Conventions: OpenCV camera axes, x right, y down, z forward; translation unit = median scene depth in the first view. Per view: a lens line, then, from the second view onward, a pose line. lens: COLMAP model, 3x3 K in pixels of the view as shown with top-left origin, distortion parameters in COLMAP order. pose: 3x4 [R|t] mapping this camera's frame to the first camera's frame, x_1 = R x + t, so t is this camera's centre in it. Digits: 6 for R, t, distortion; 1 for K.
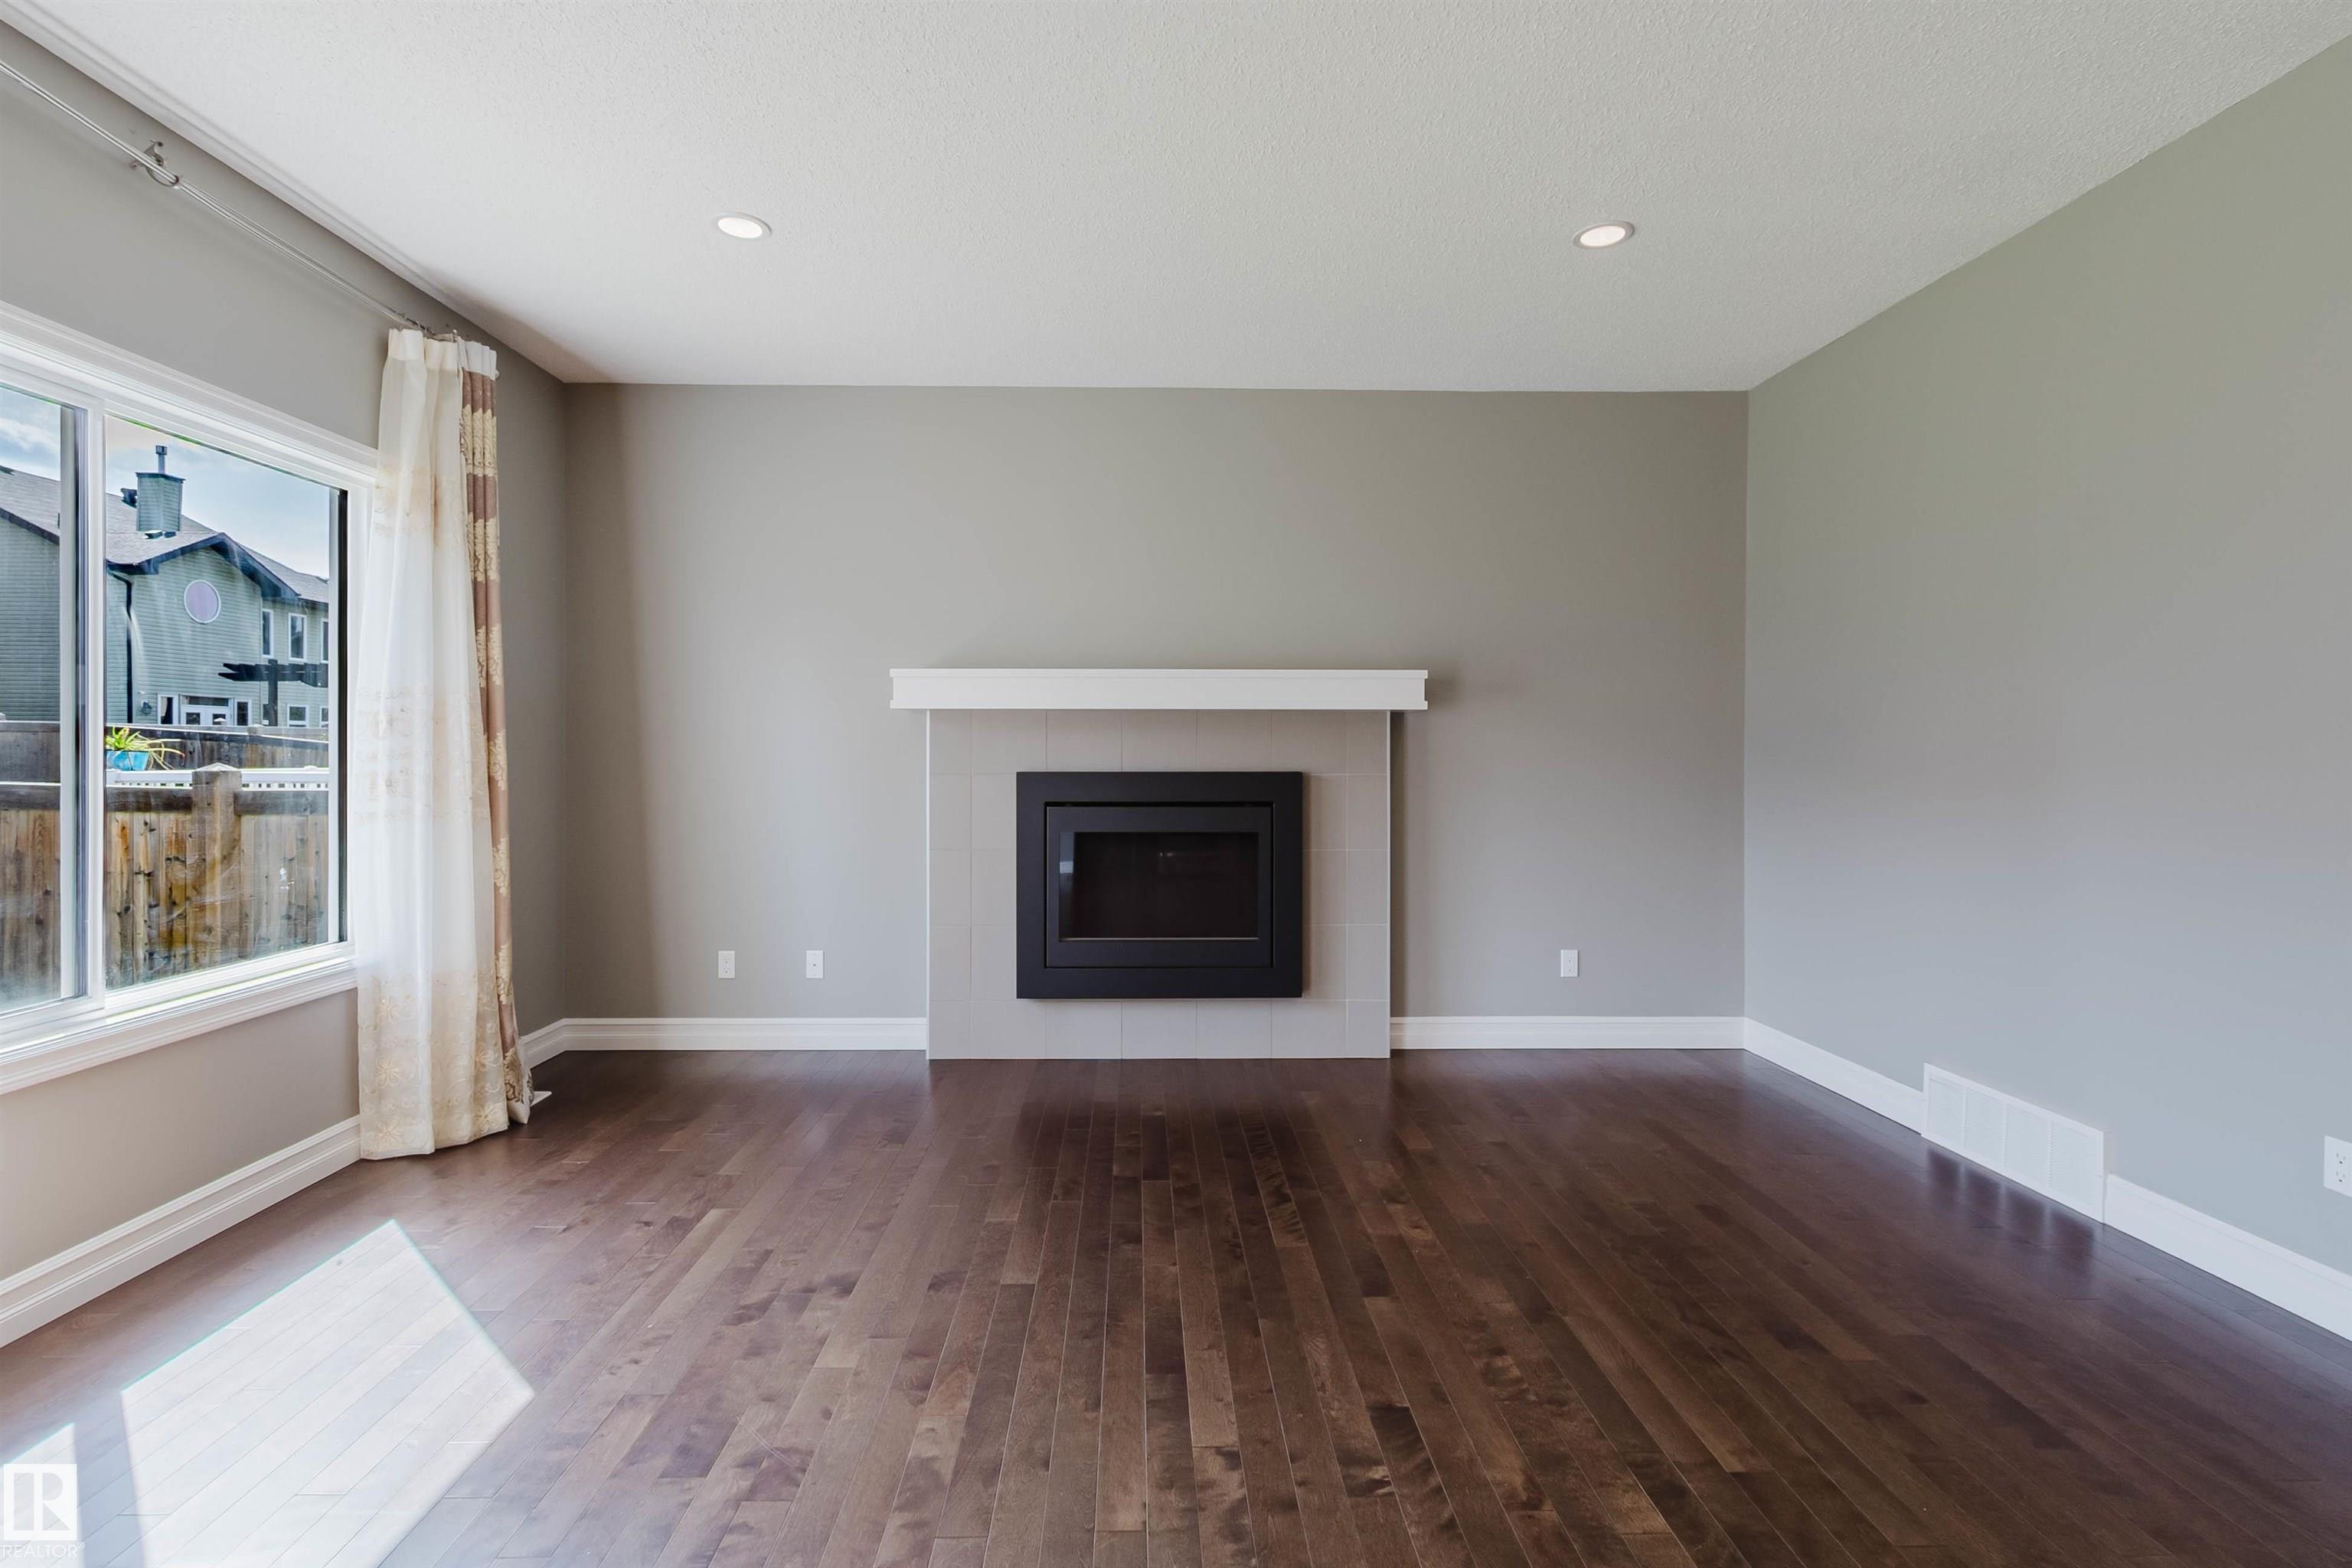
lens RADIAL K [[1069.9, 0, 1156.9], [0, 1069.9, 761.5], [0, 0, 1]] dist [0.002218, 0.000094]
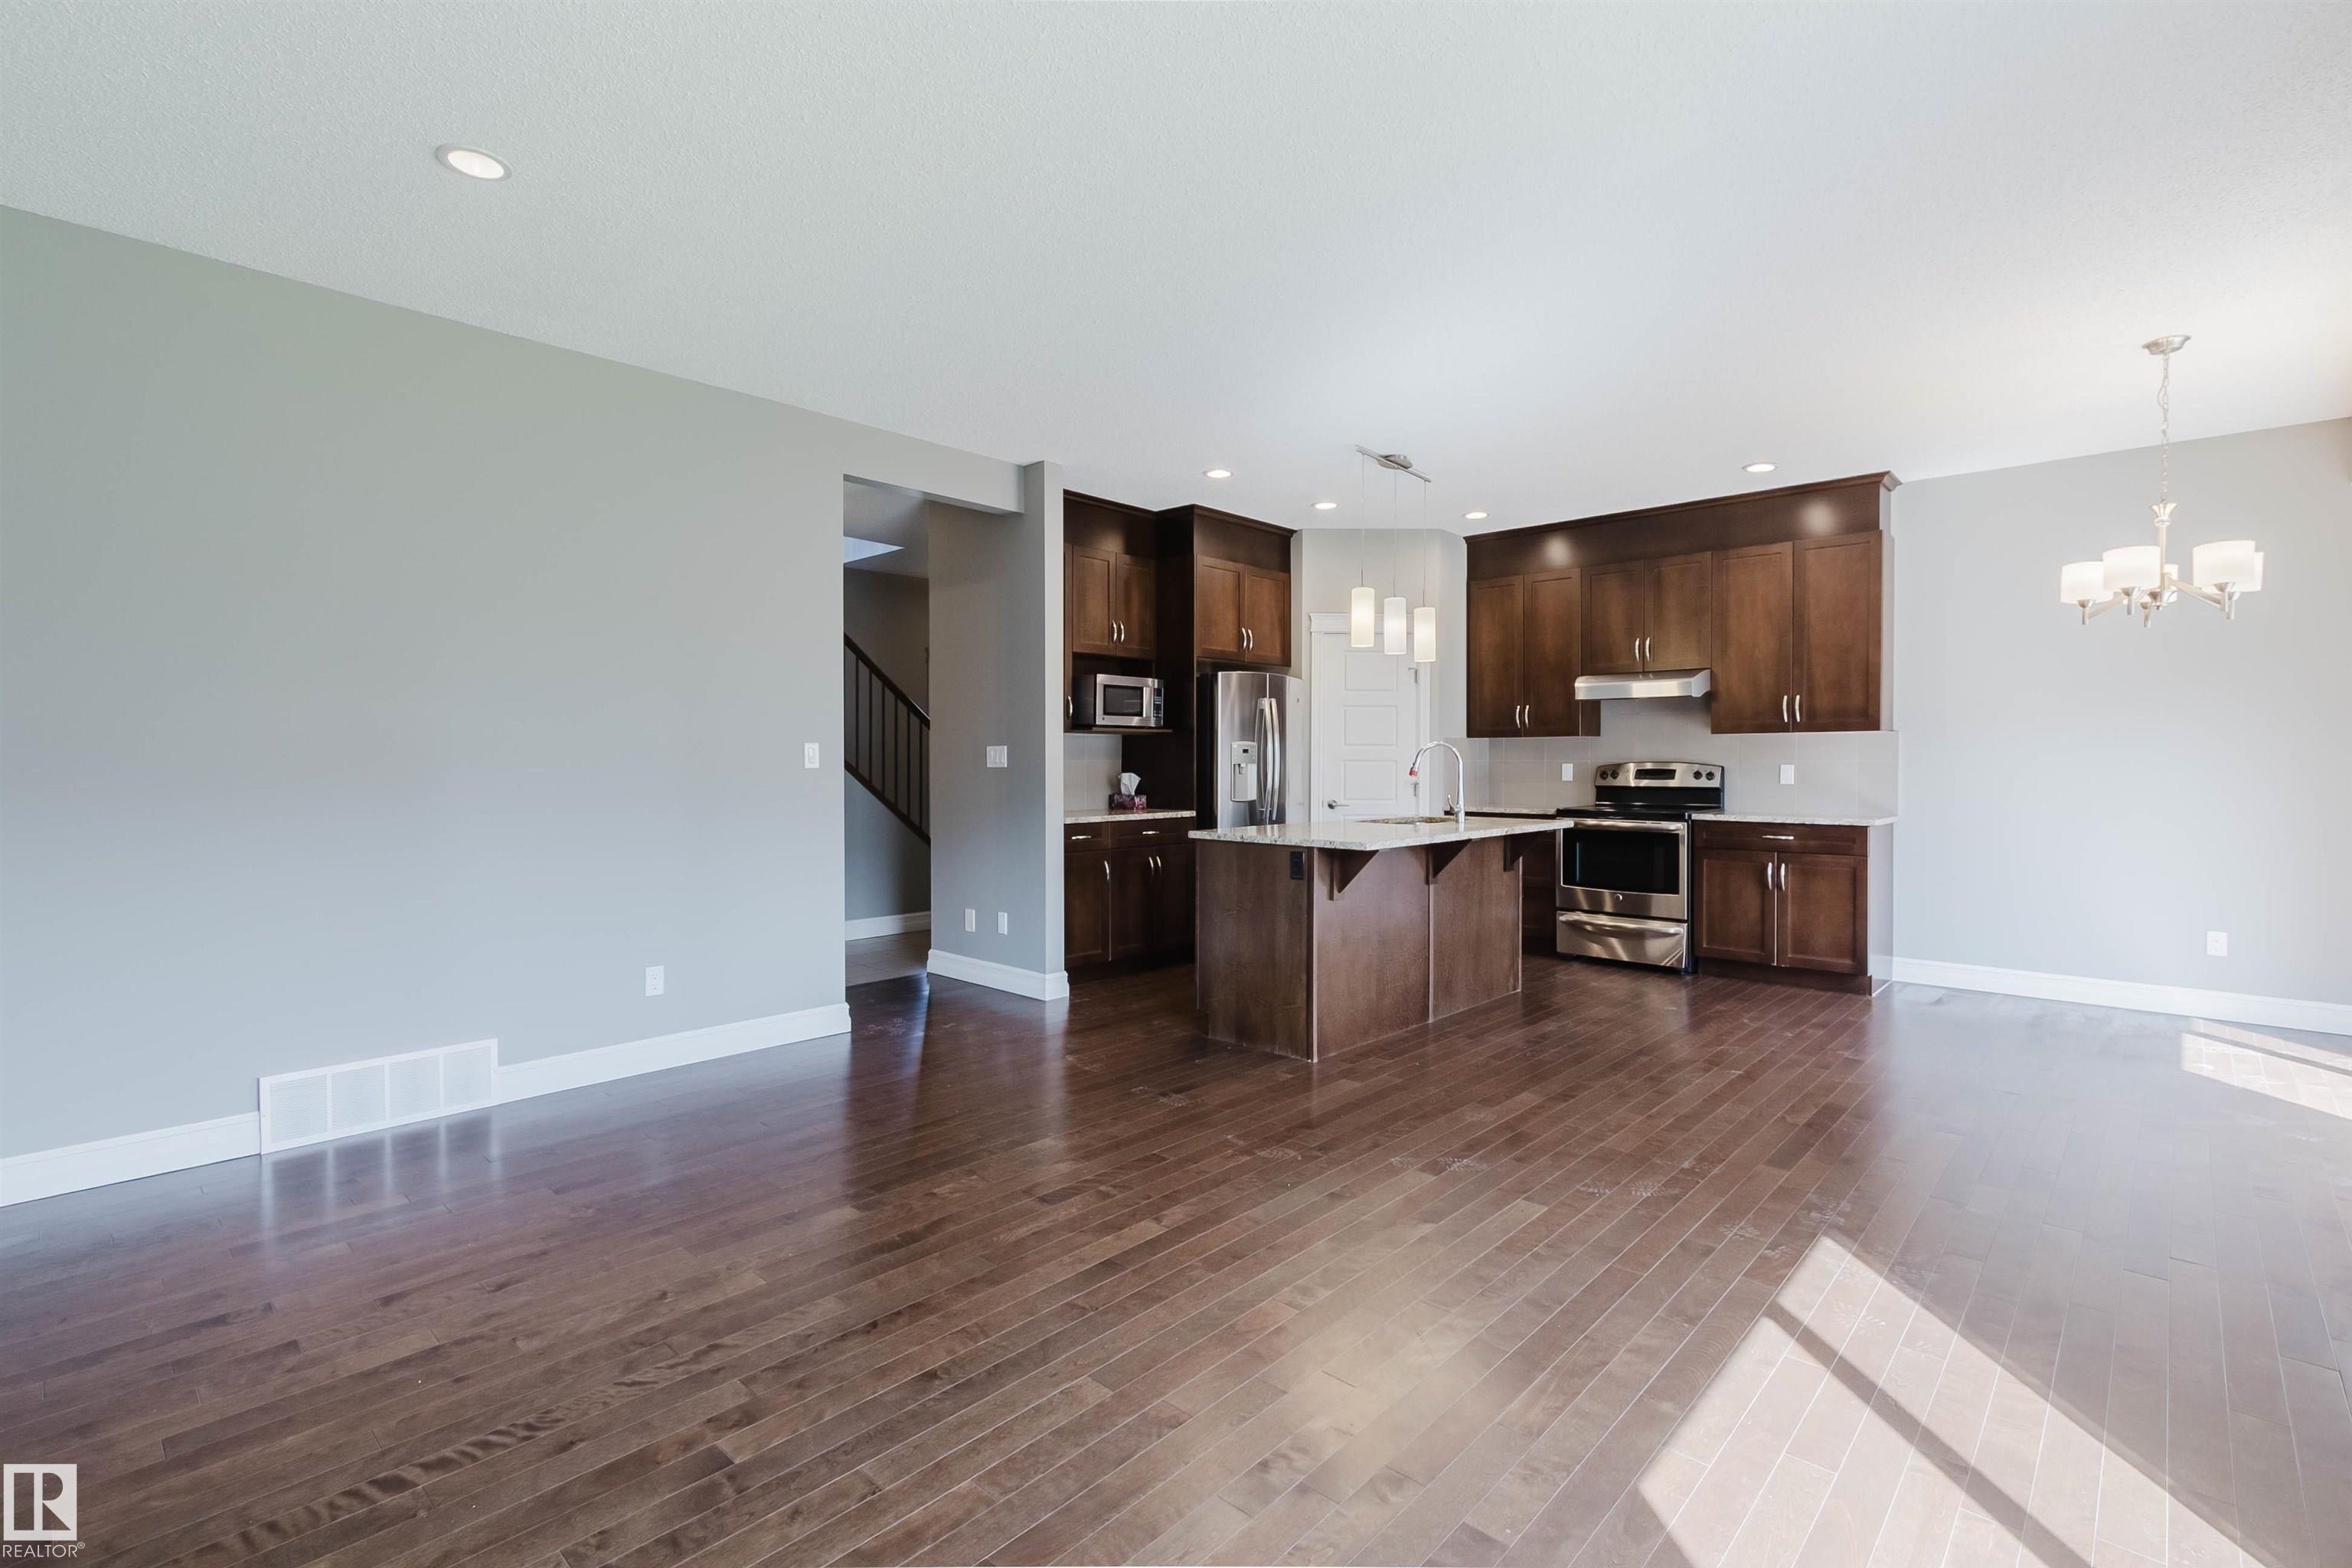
lens RADIAL K [[1069.9, 0, 1163.0], [0, 1069.9, 776.1], [0, 0, 1]] dist [0.002218, 0.000094]
pose [[-0.715238, -0.012329, 0.698773, -0.519551], [0.004187, 0.999751, 0.021925, -0.007403], [-0.698869, 0.018607, -0.715008, 1.091324]]
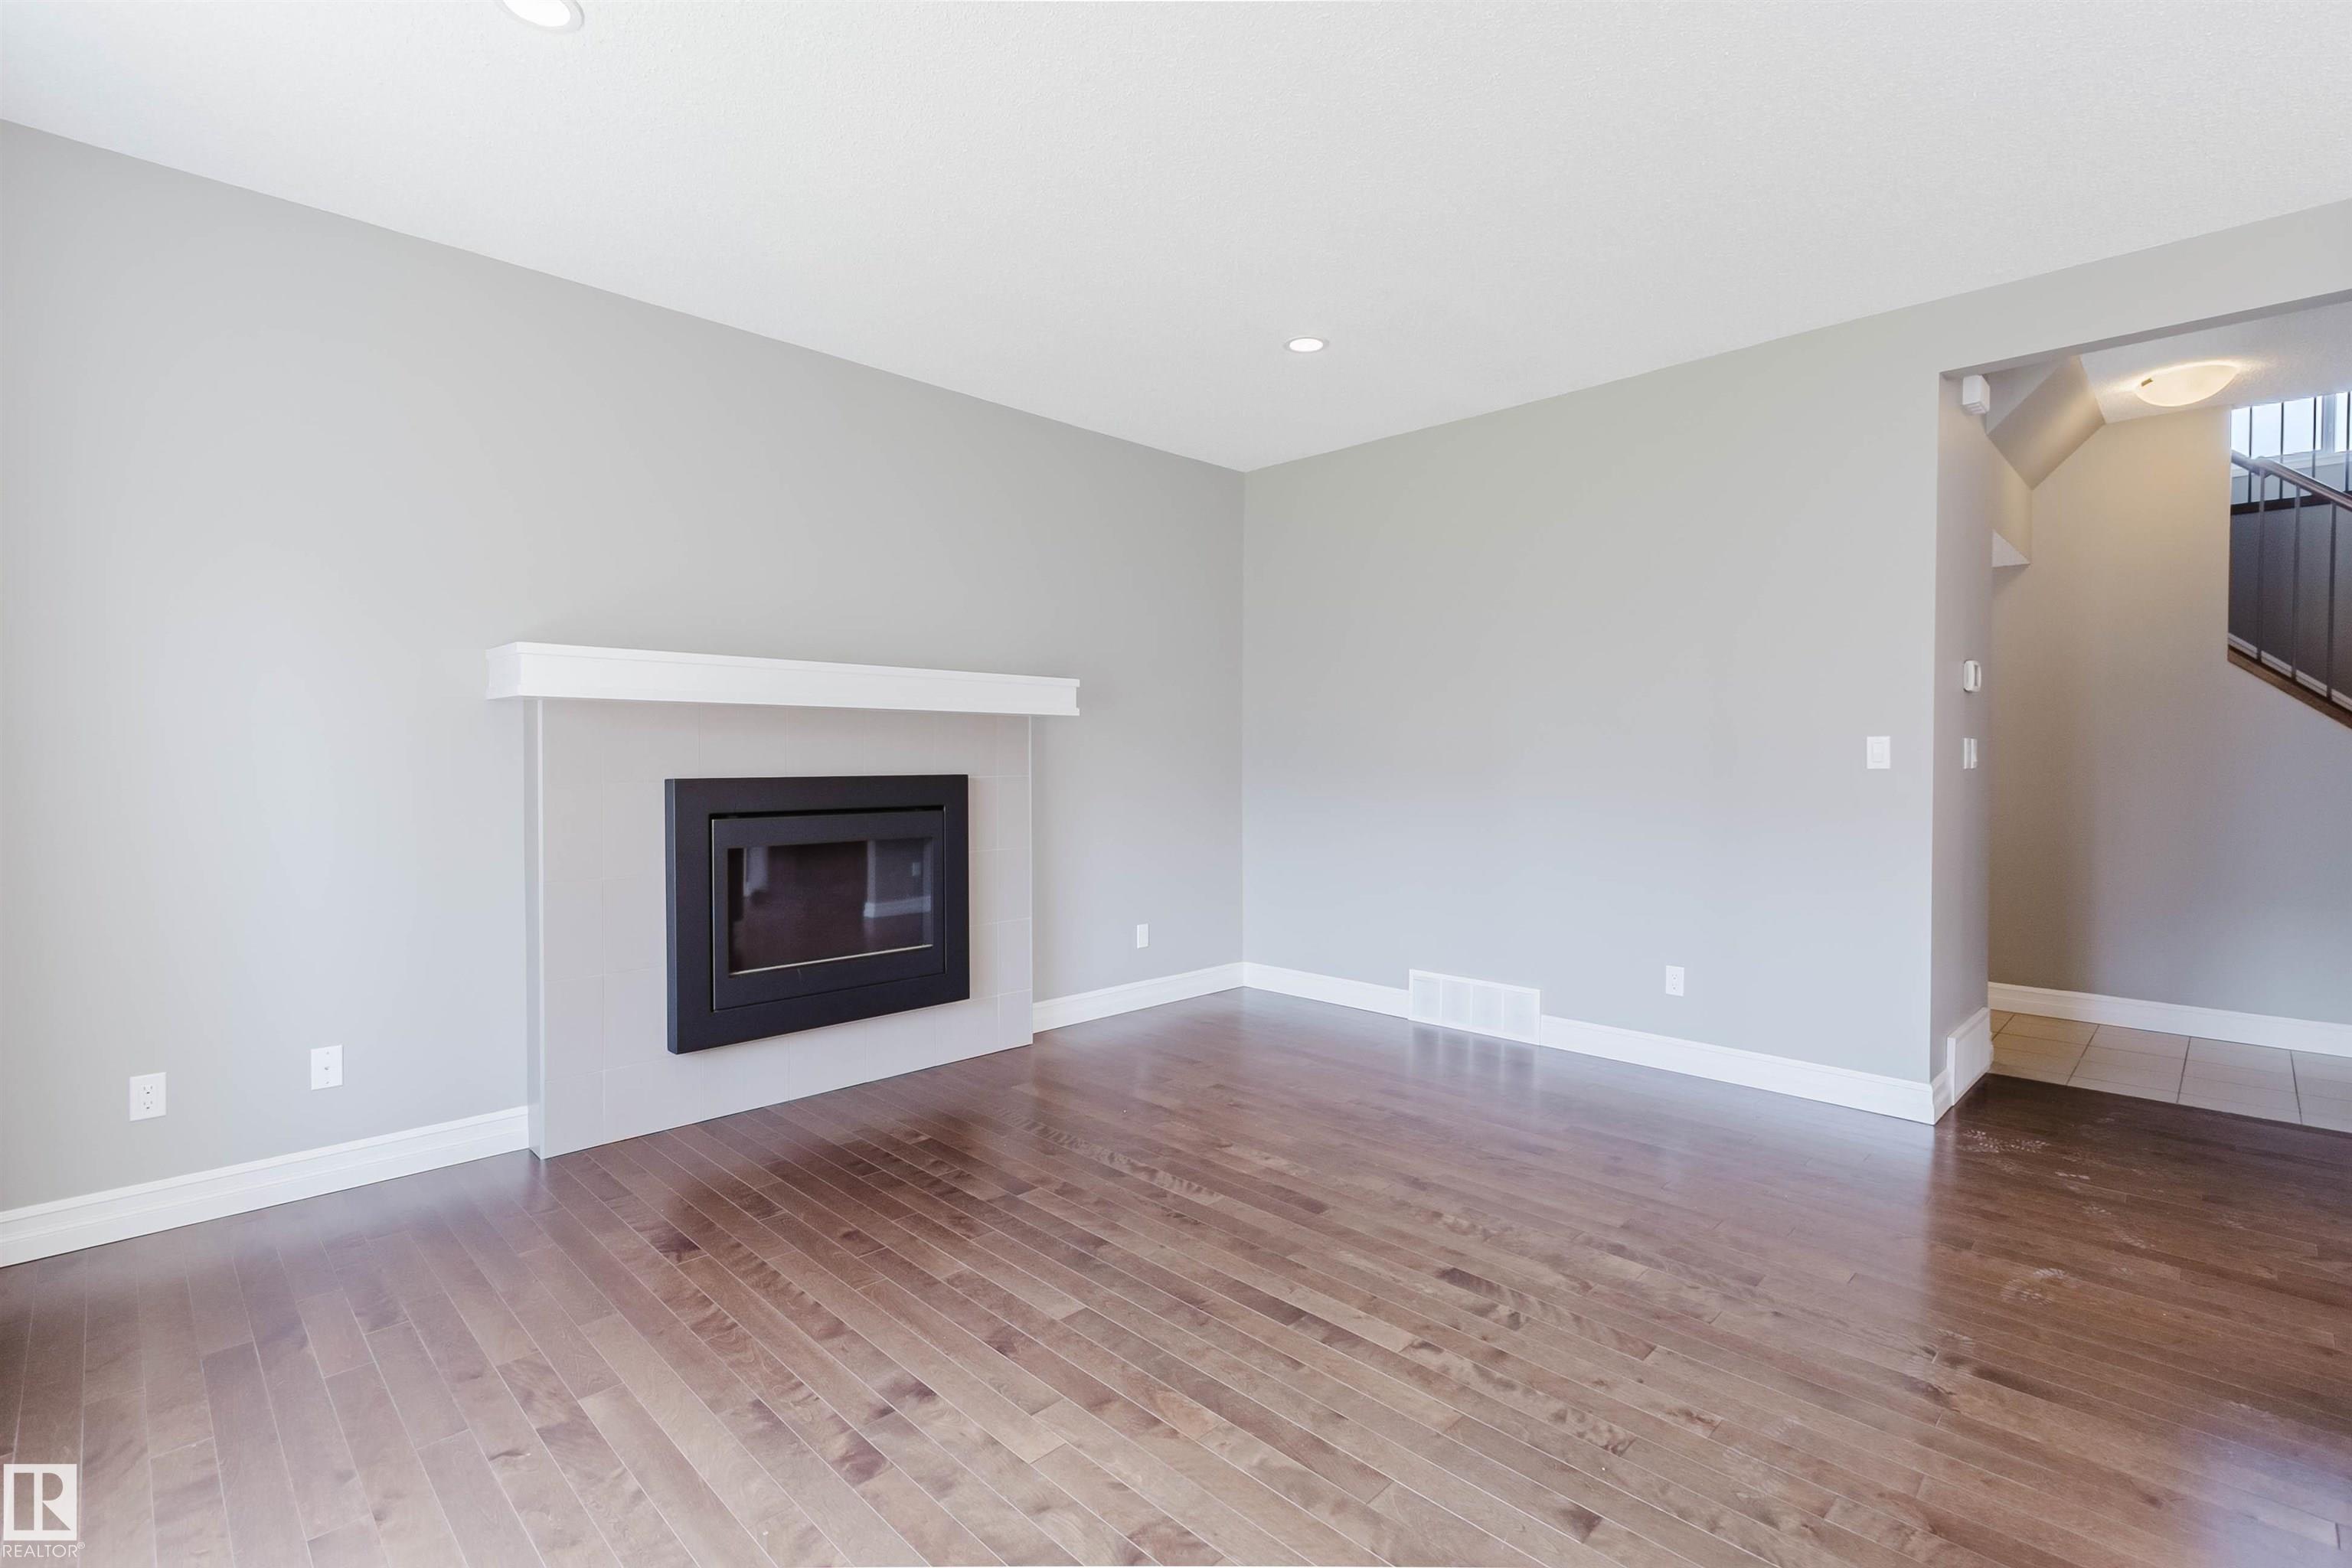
lens RADIAL K [[1069.9, 0, 1171.5], [0, 1069.9, 768.3], [0, 0, 1]] dist [0.002218, 0.000094]
pose [[0.721293, -0.009416, 0.692566, -0.501612], [0.005340, 0.999953, 0.008033, -0.002378], [-0.692609, -0.002096, 0.721310, 0.177674]]
